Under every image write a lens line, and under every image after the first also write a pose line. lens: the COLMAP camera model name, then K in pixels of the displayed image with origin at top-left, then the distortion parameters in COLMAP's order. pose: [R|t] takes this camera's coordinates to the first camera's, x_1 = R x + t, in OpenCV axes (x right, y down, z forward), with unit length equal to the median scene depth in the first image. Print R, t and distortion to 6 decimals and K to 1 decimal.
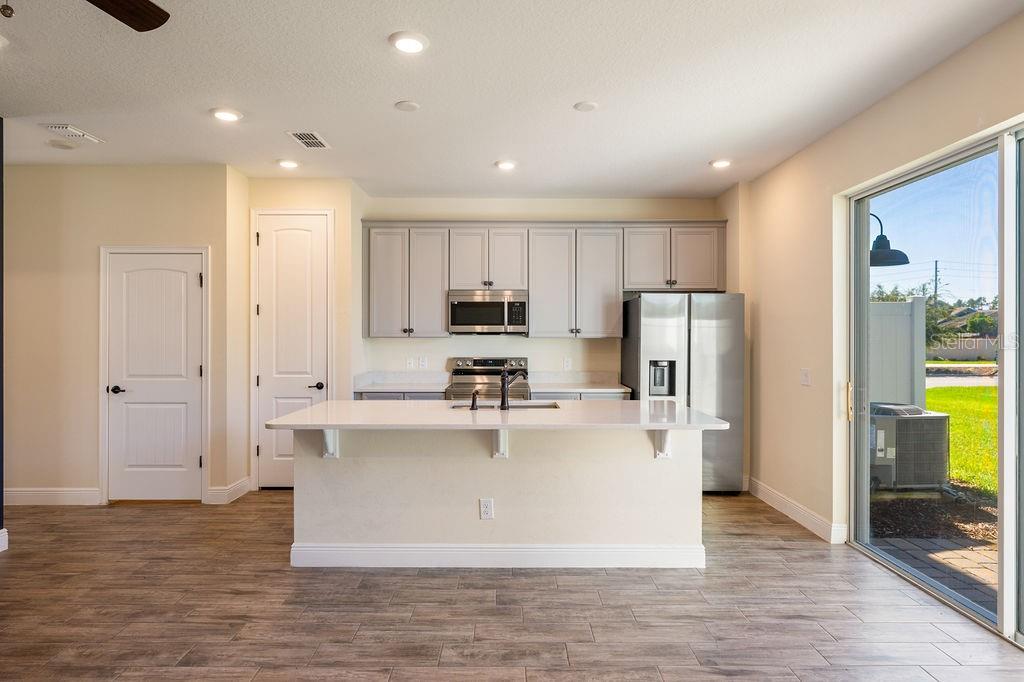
lens RADIAL K [[575.7, 0, 510.0], [0, 575.7, 339.4], [0, 0, 1]] dist [0.002324, -0.002199]
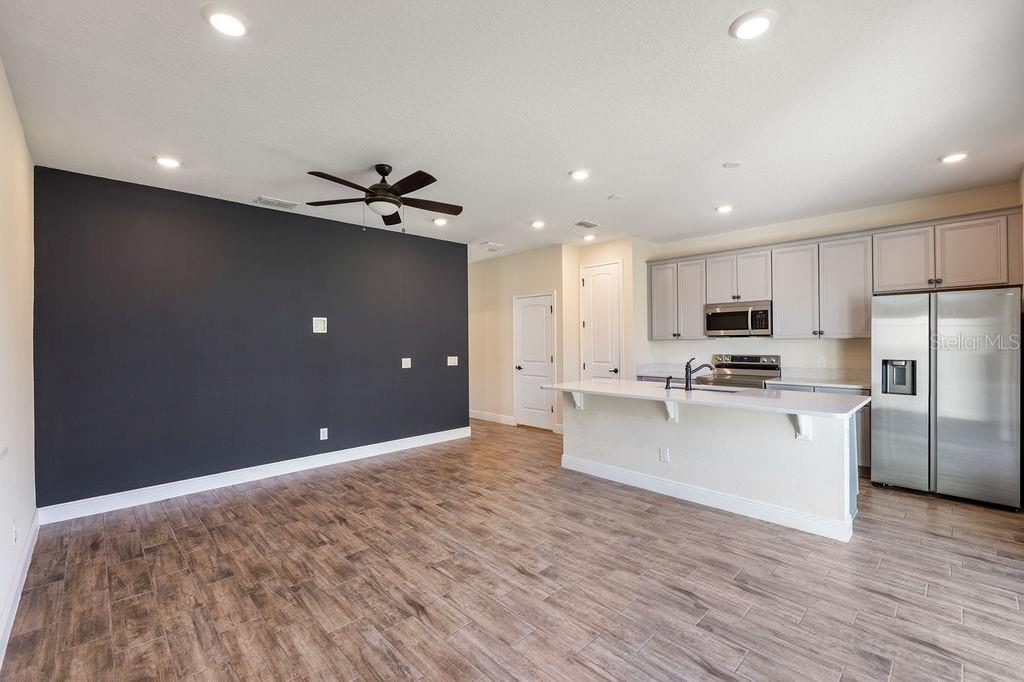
lens RADIAL K [[437.1, 0, 510.4], [0, 437.1, 342.1], [0, 0, 1]] dist [0.002674, 0.000404]
pose [[0.689817, -0.005223, -0.723965, 0.354317], [0.005986, 0.999981, -0.001510, 0.001742], [0.723959, -0.003292, 0.689835, -0.045911]]
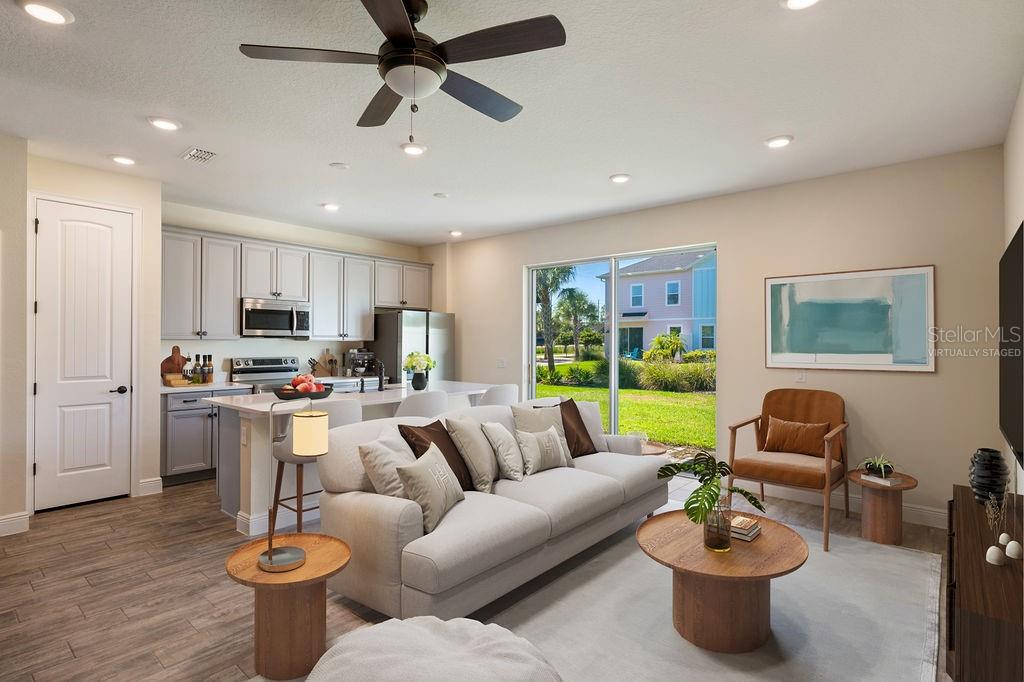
lens RADIAL K [[513.1, 0, 515.4], [0, 513.1, 338.8], [0, 0, 1]] dist [-0.005620, -0.001066]
pose [[0.648768, 0.005222, 0.760968, -0.572513], [-0.000209, 0.999978, -0.006685, 0.000878], [-0.760986, 0.004178, 0.648755, -0.057079]]
